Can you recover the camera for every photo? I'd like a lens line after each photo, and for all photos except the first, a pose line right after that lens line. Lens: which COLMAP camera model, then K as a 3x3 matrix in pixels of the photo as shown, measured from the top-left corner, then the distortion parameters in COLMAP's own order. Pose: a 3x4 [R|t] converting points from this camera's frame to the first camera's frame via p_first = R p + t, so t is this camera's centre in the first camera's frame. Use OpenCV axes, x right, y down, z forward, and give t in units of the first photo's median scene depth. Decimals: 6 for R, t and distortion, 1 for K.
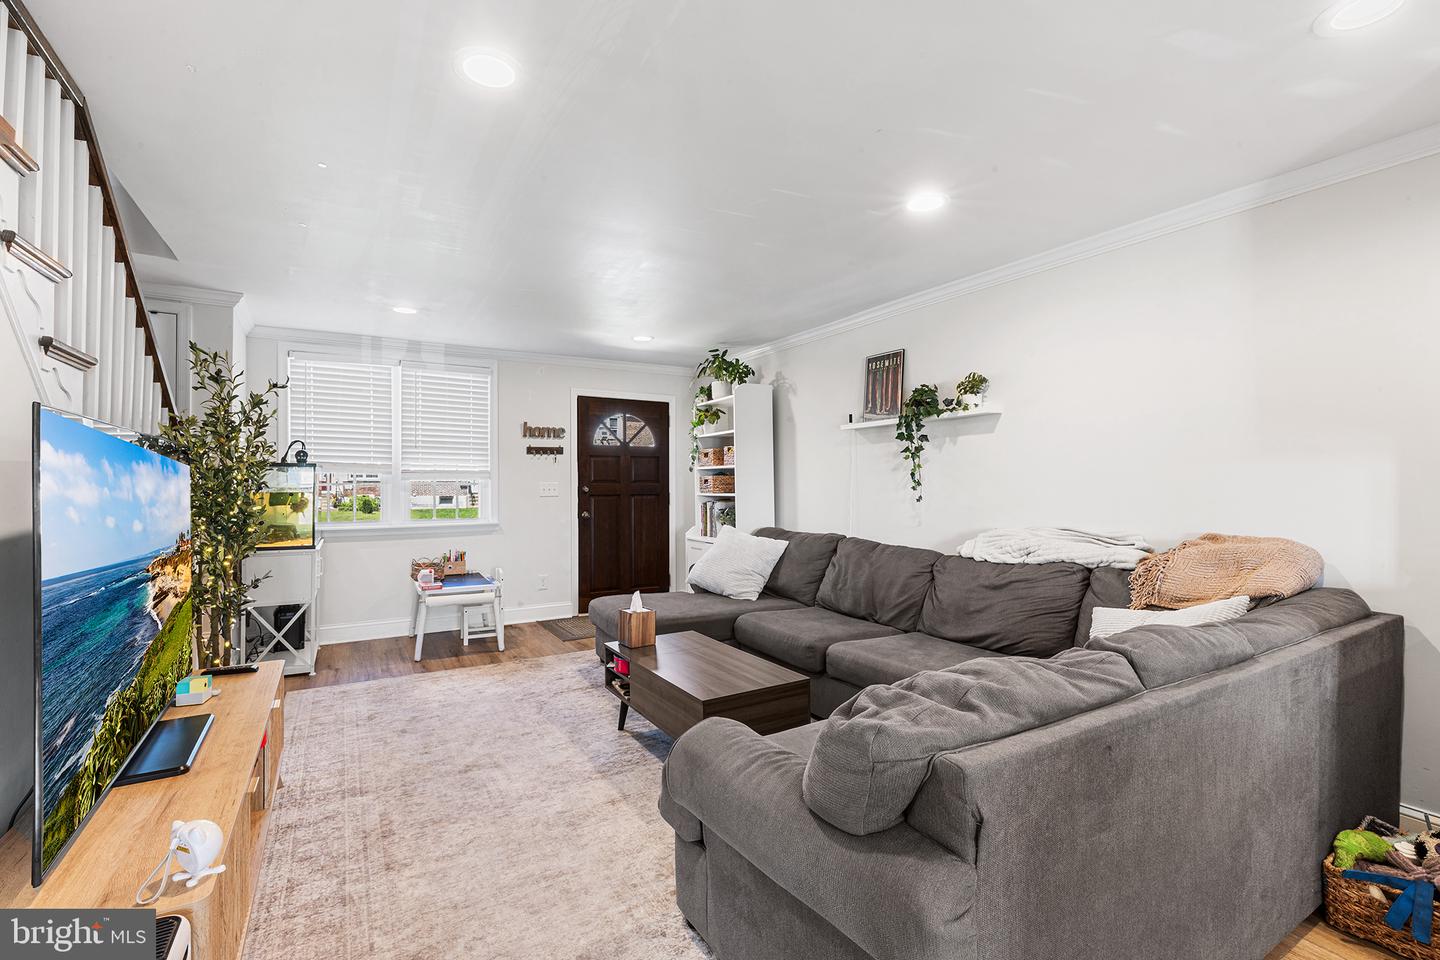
lens RADIAL K [[661.4, 0, 747.6], [0, 661.4, 482.4], [0, 0, 1]] dist [0.001924, -0.000425]
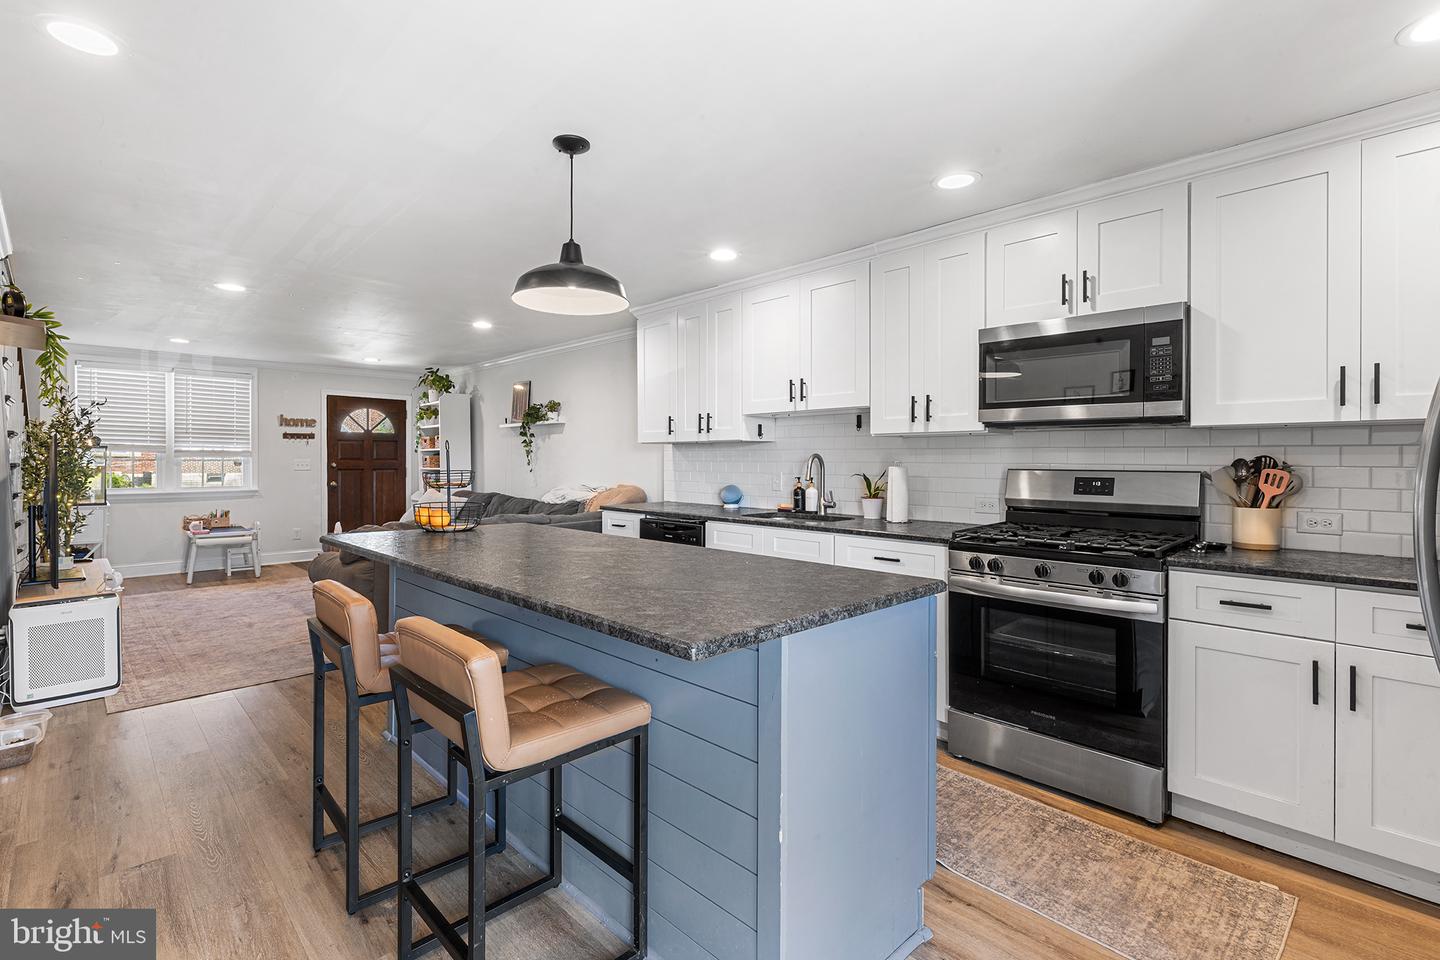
lens RADIAL K [[661.4, 0, 742.6], [0, 661.4, 462.9], [0, 0, 1]] dist [0.001924, -0.000425]
pose [[0.970735, 0.003787, 0.240125, 0.268759], [-0.004678, 0.999984, 0.003143, -0.001679], [-0.240110, -0.004175, 0.970737, -0.571321]]
